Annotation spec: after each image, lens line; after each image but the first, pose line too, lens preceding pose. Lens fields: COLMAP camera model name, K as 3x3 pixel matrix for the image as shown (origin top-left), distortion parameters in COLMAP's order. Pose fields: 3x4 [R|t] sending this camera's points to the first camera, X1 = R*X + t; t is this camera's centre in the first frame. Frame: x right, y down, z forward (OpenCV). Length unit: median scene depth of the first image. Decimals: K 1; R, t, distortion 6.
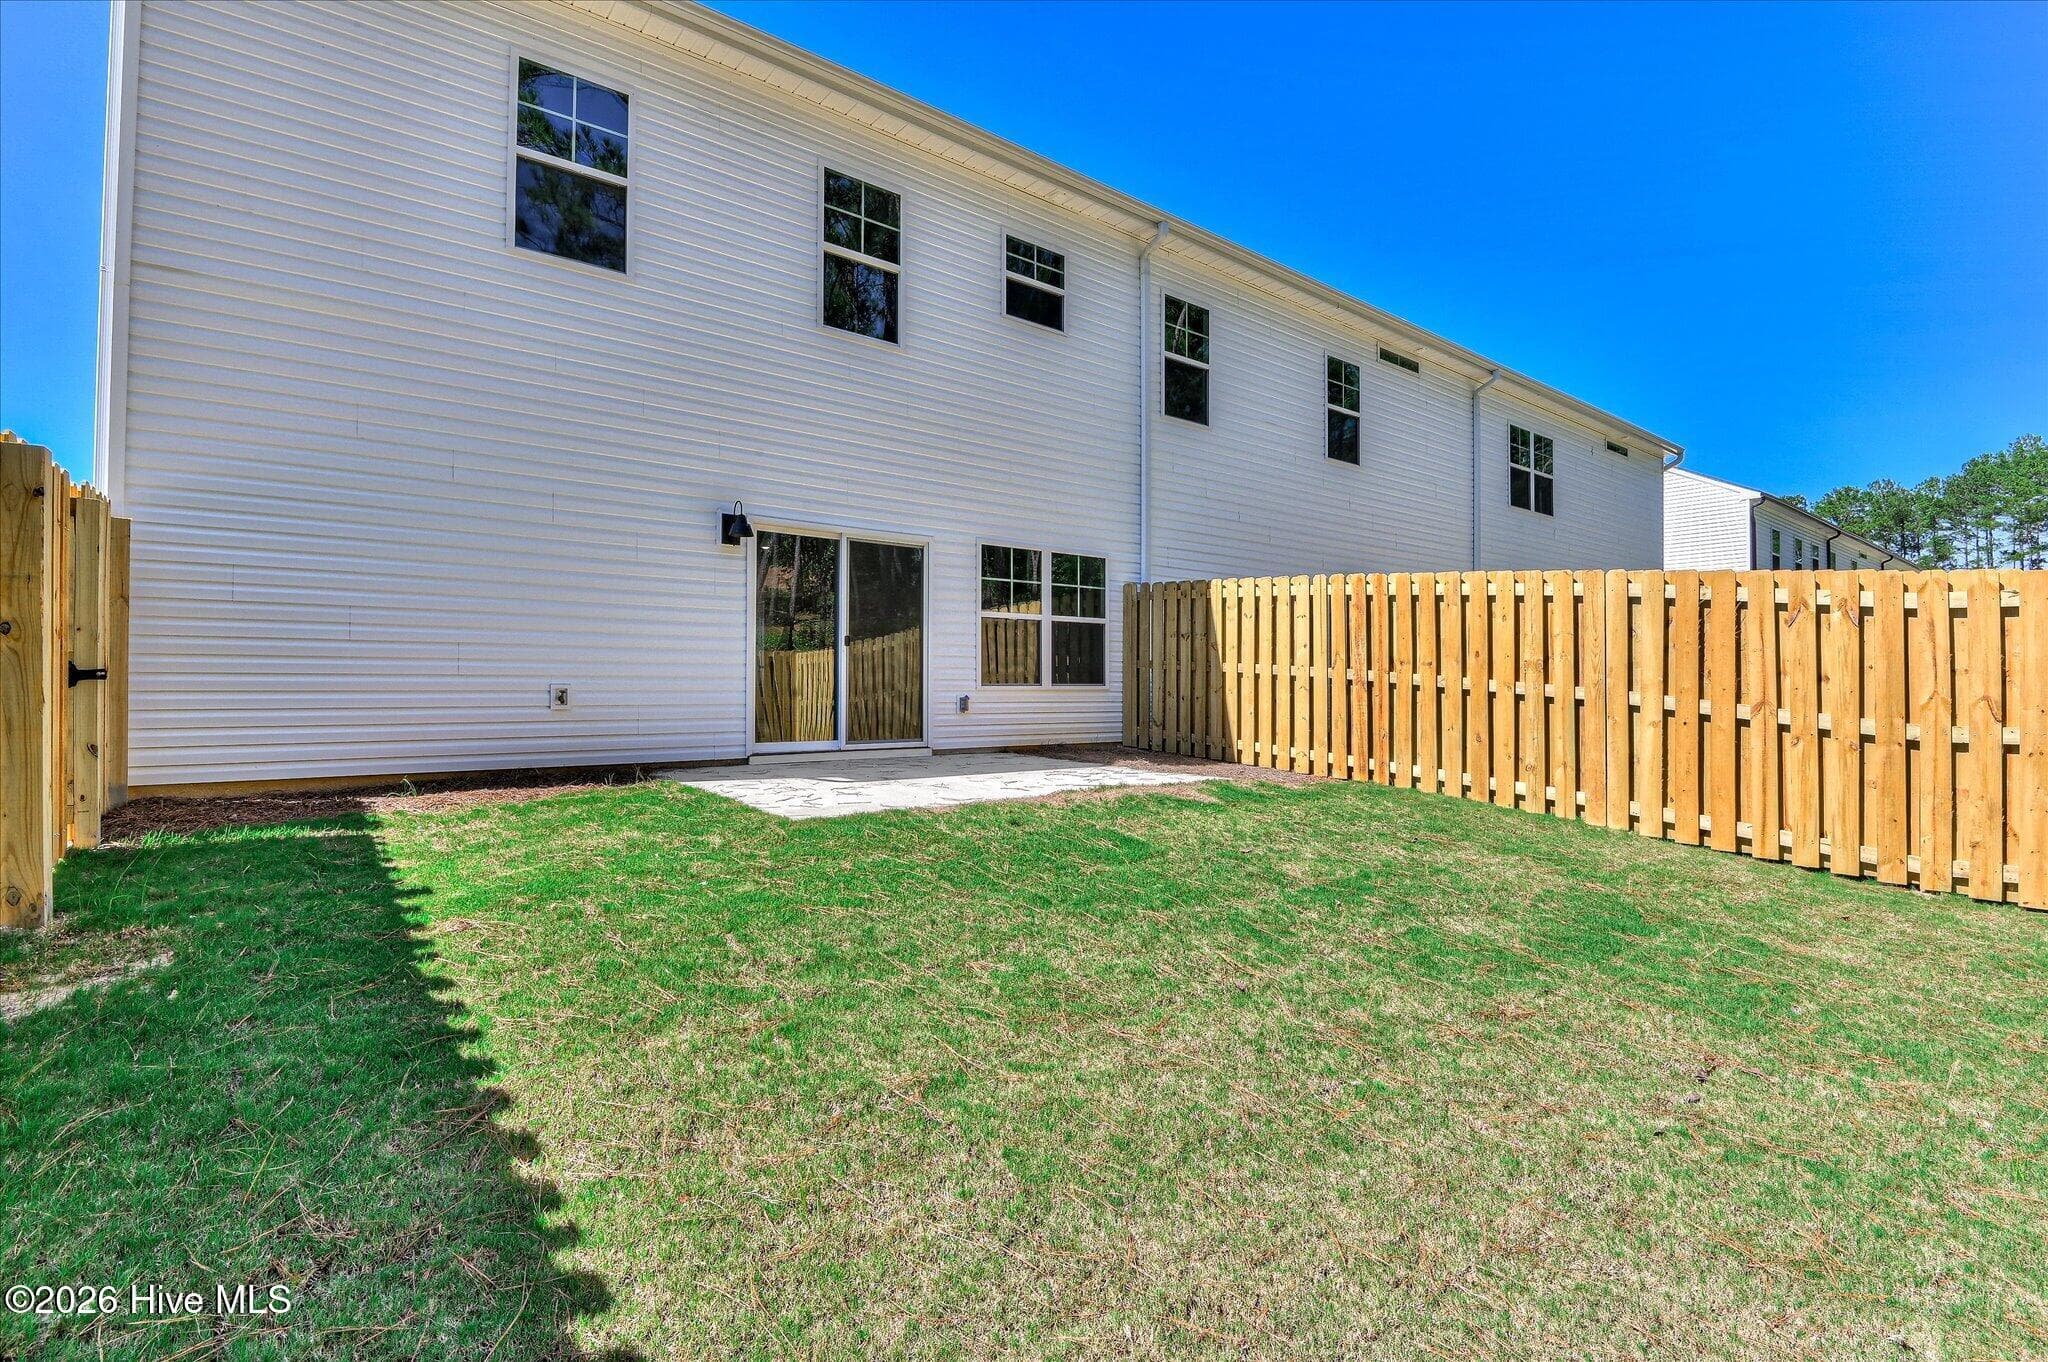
lens RADIAL K [[931.0, 0, 1024.0], [0, 931.0, 681.0], [0, 0, 1]] dist [0.000563, -0.022841]
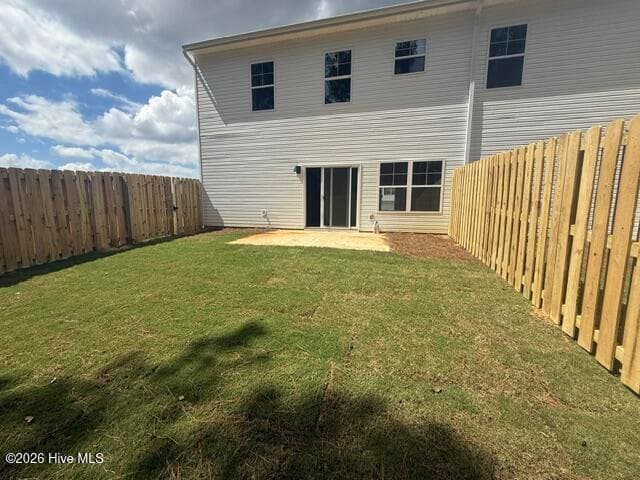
lens RADIAL K [[246.6, 0, 320.0], [0, 246.6, 240.0], [0, 0, 1]] dist [0.000908, 0.000119]
pose [[0.602653, 0.096605, -0.792135, 0.500033], [-0.006289, 0.993190, 0.116340, 0.005869], [0.797979, -0.065131, 0.599156, 0.384617]]
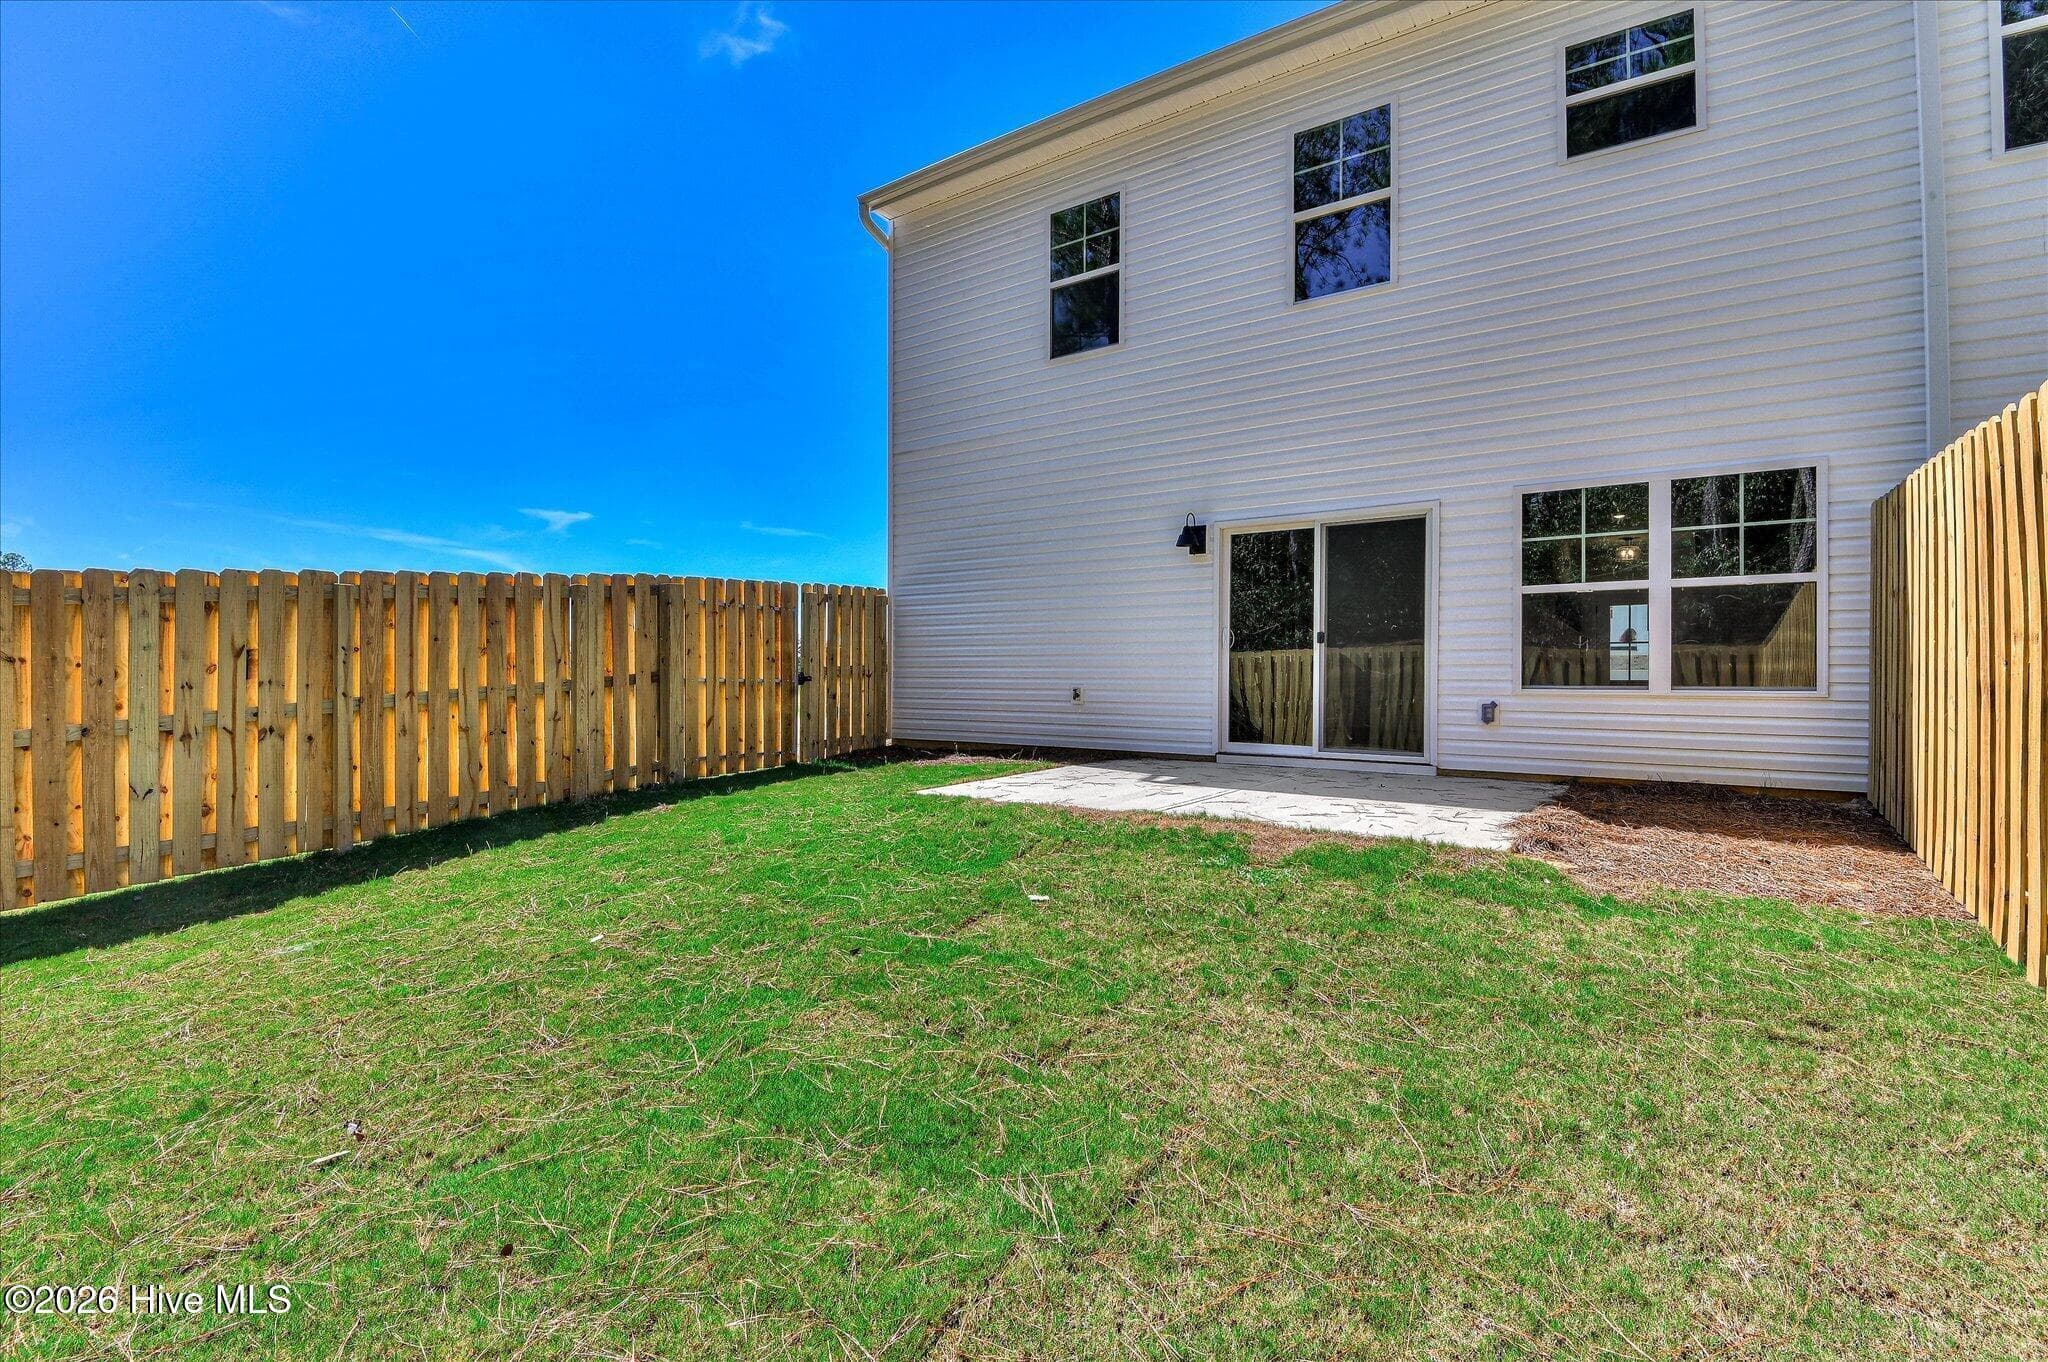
lens RADIAL K [[931.0, 0, 1024.0], [0, 931.0, 681.0], [0, 0, 1]] dist [0.000563, -0.022841]
pose [[0.291039, -0.004259, -0.956702, 0.558447], [-0.003487, 0.999979, -0.005512, 0.004775], [0.956705, 0.004940, 0.291018, 0.435256]]
